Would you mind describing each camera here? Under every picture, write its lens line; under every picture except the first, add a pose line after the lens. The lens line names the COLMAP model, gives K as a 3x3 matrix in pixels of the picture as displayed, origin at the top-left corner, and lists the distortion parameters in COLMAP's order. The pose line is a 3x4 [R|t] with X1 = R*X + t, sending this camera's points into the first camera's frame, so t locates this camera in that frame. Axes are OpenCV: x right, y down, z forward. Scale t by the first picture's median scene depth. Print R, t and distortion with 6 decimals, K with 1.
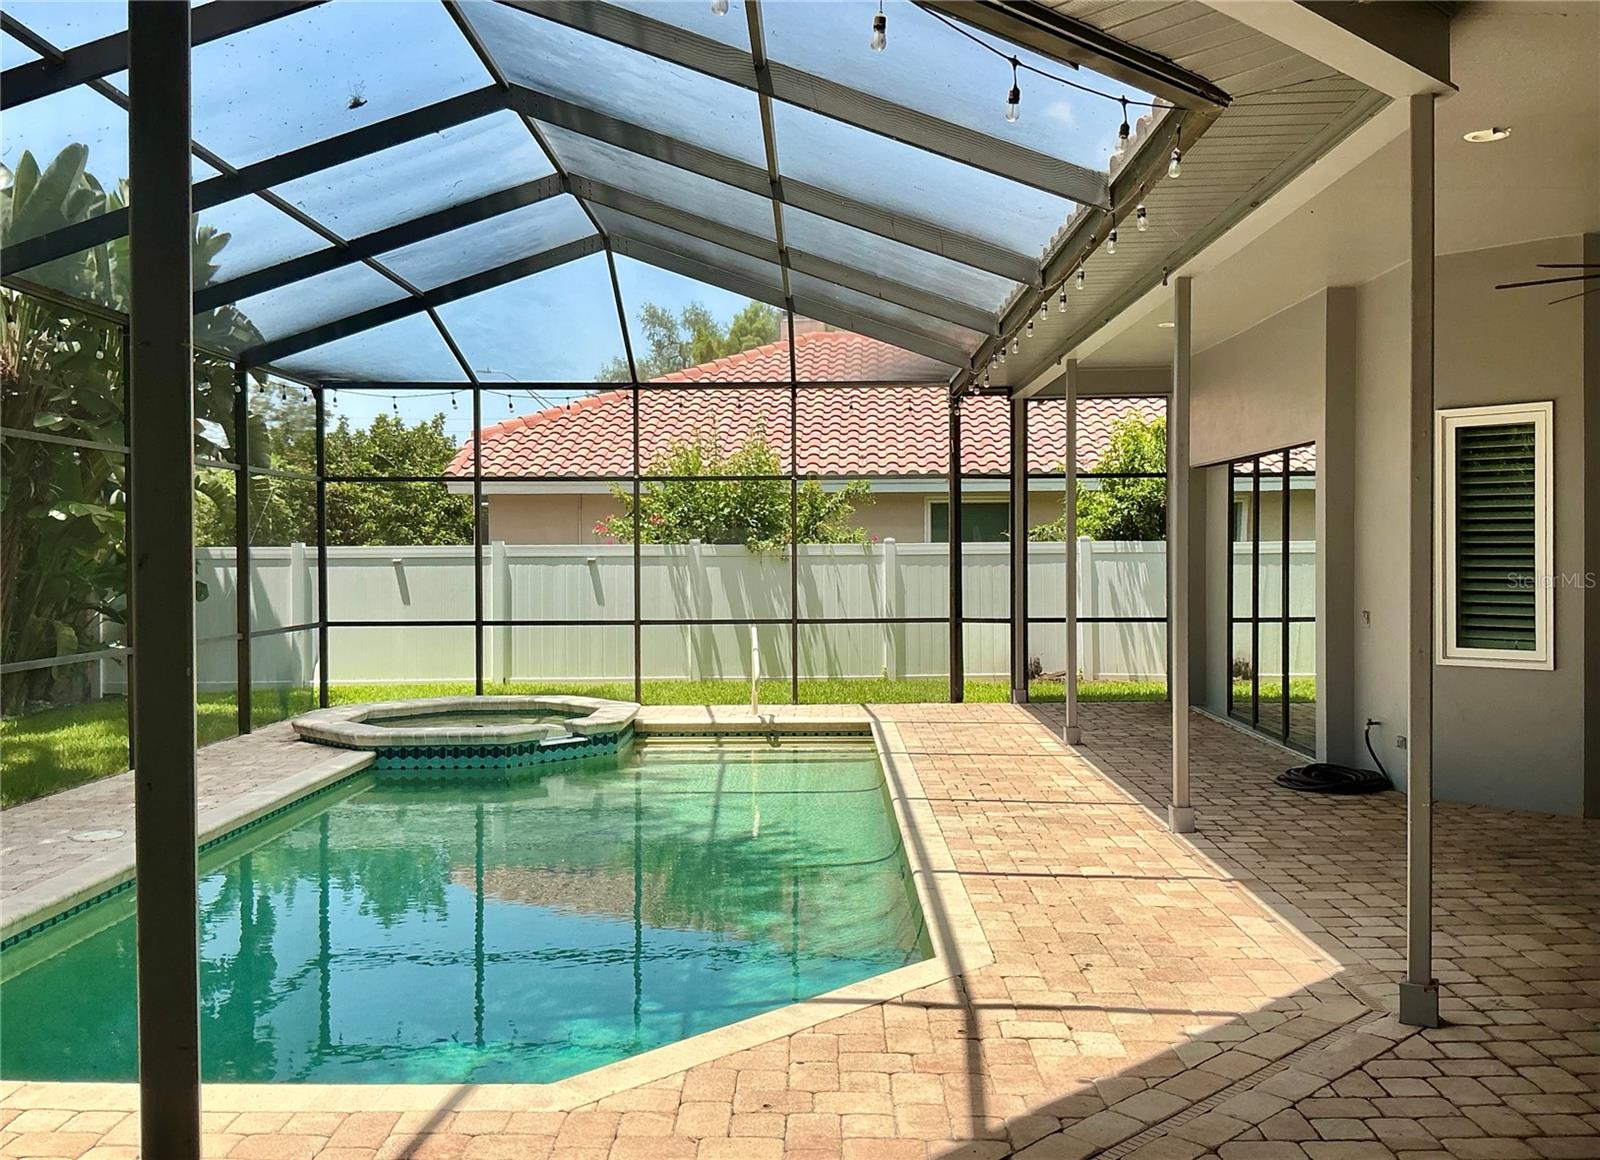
lens RADIAL K [[1403.7, 0, 809.3], [0, 1403.7, 555.1], [0, 0, 1]] dist [0.166923, -0.342057]
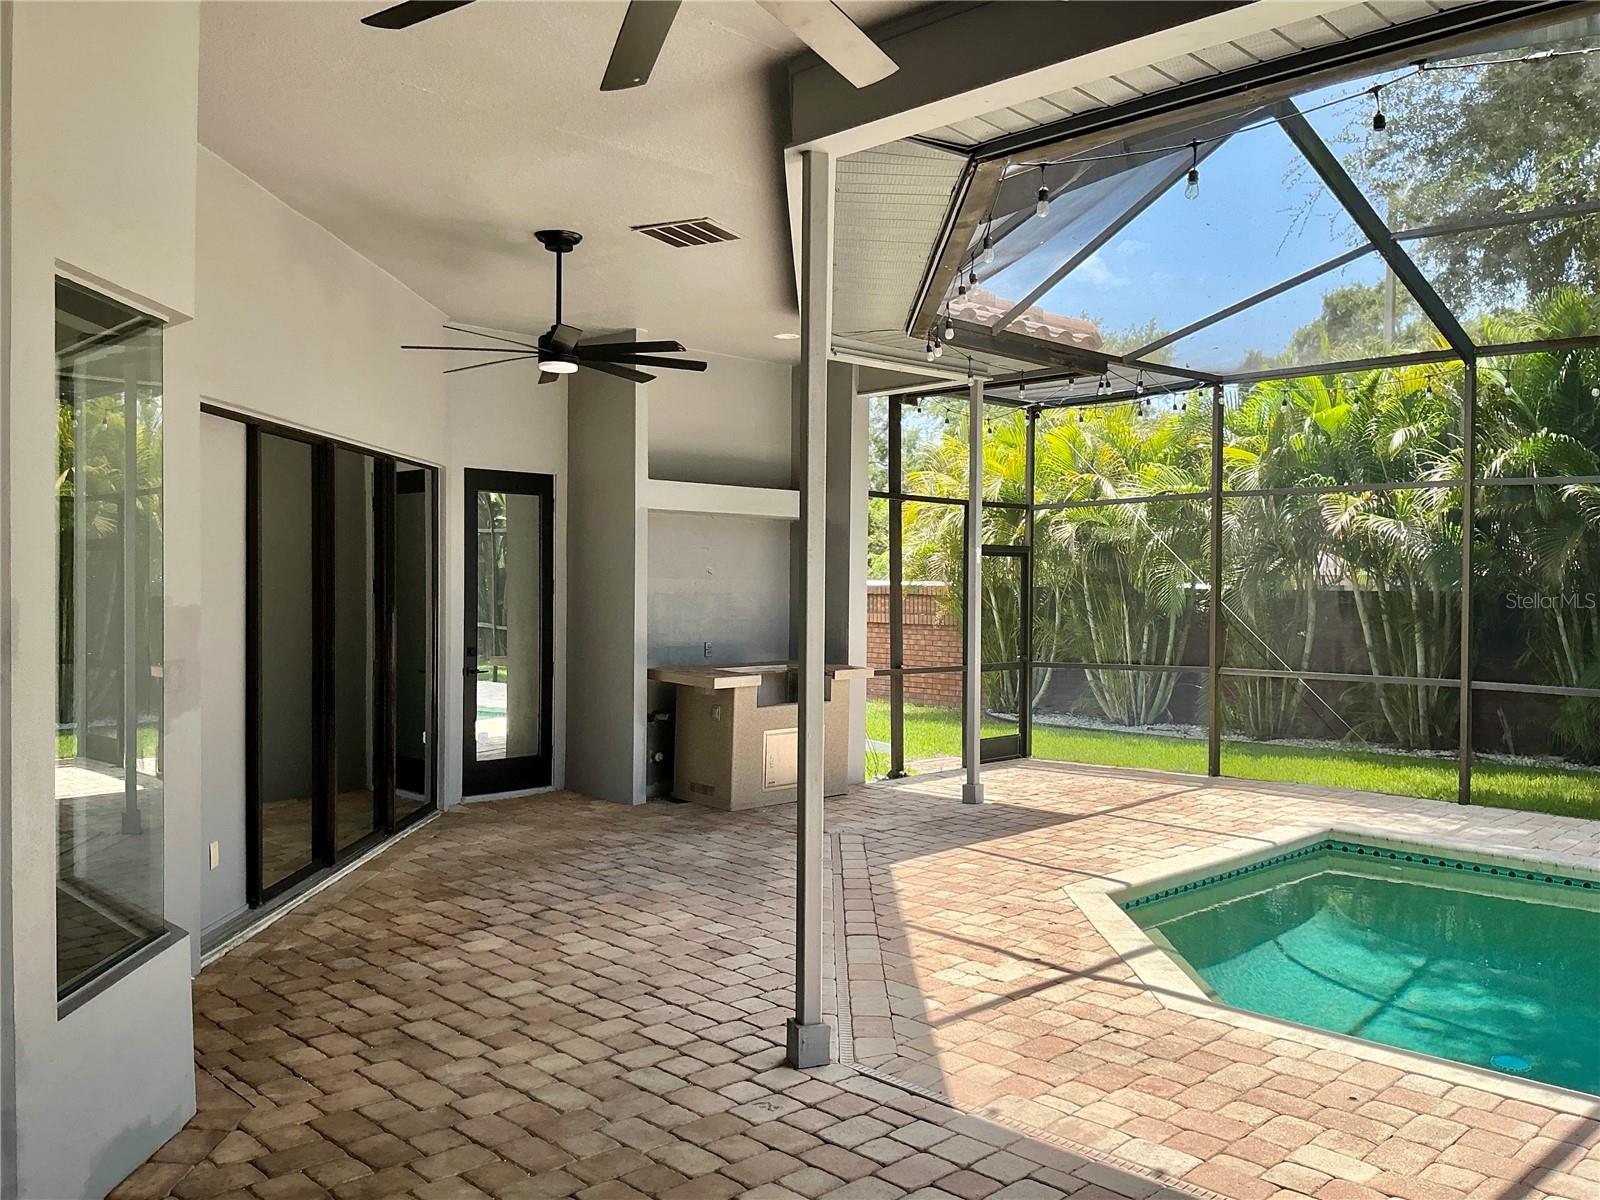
lens RADIAL K [[1319.2, 0, 799.4], [0, 1319.2, 594.7], [0, 0, 1]] dist [-0.006141, -0.013947]
pose [[-0.705154, 0.005904, -0.709029, 0.984426], [-0.008603, 0.999820, 0.016882, -0.019373], [0.709002, 0.018004, -0.704977, 1.485064]]
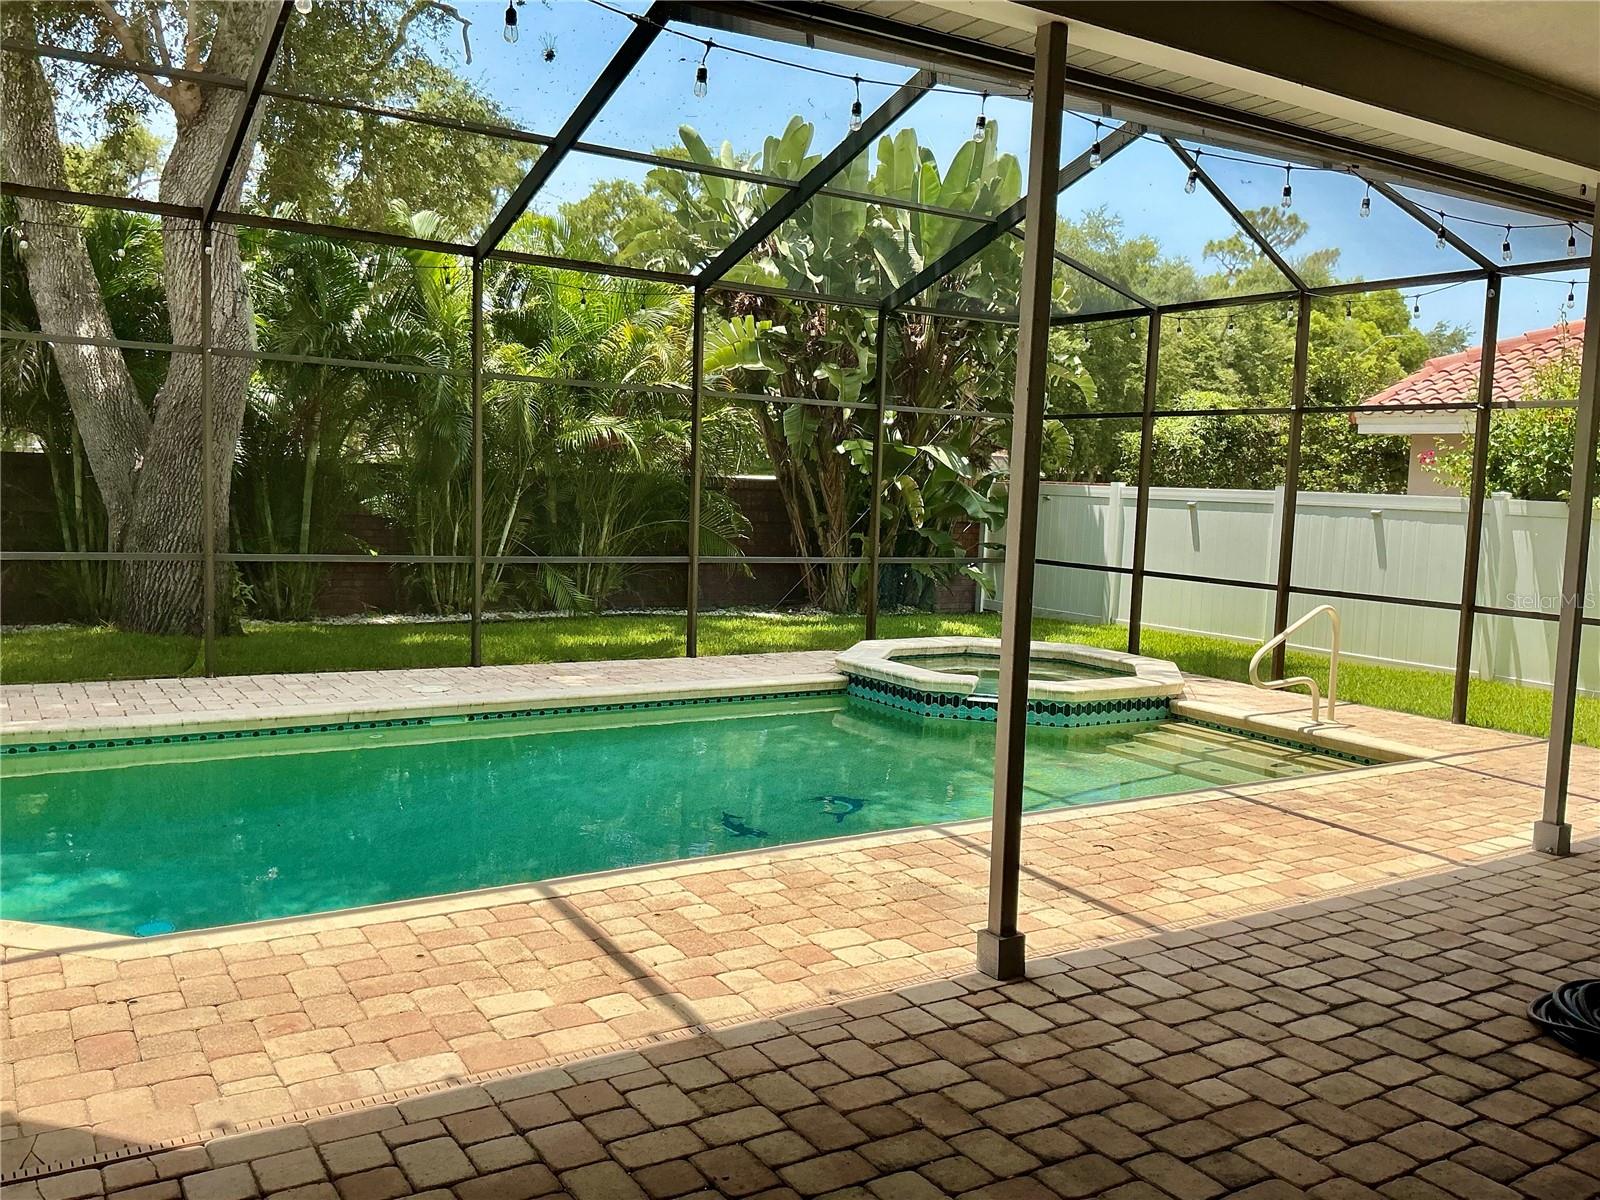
lens RADIAL K [[1317.2, 0, 781.0], [0, 1317.2, 600.6], [0, 0, 1]] dist [0.116370, -0.236531]
pose [[0.529049, 0.103704, -0.842231, 0.995143], [-0.041411, 0.994477, 0.096438, -0.018907], [0.847580, -0.016143, 0.530422, 0.927666]]
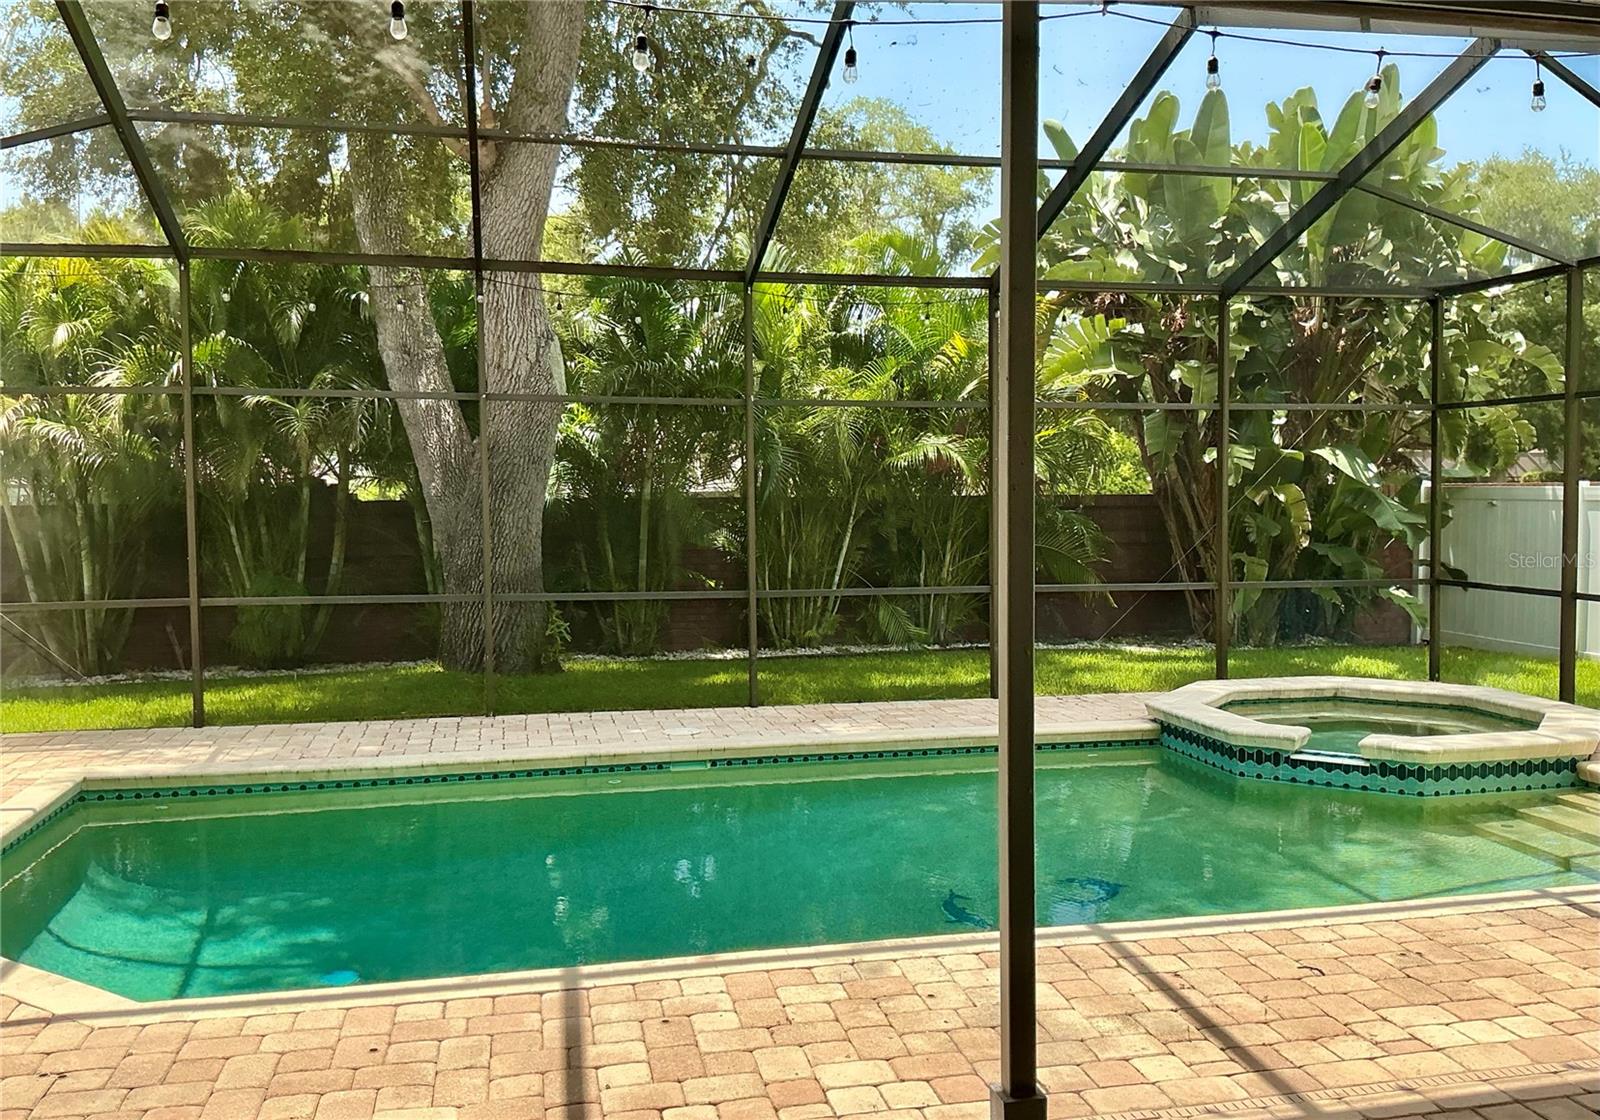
lens RADIAL K [[1367.8, 0, 800.0], [0, 1367.8, 560.0], [0, 0, 1]] dist [0.115023, -0.233909]
pose [[0.216521, 0.052938, -0.974842, 0.994169], [0.002382, 0.998497, 0.054752, -0.025621], [0.976275, -0.014177, 0.216070, 1.242719]]
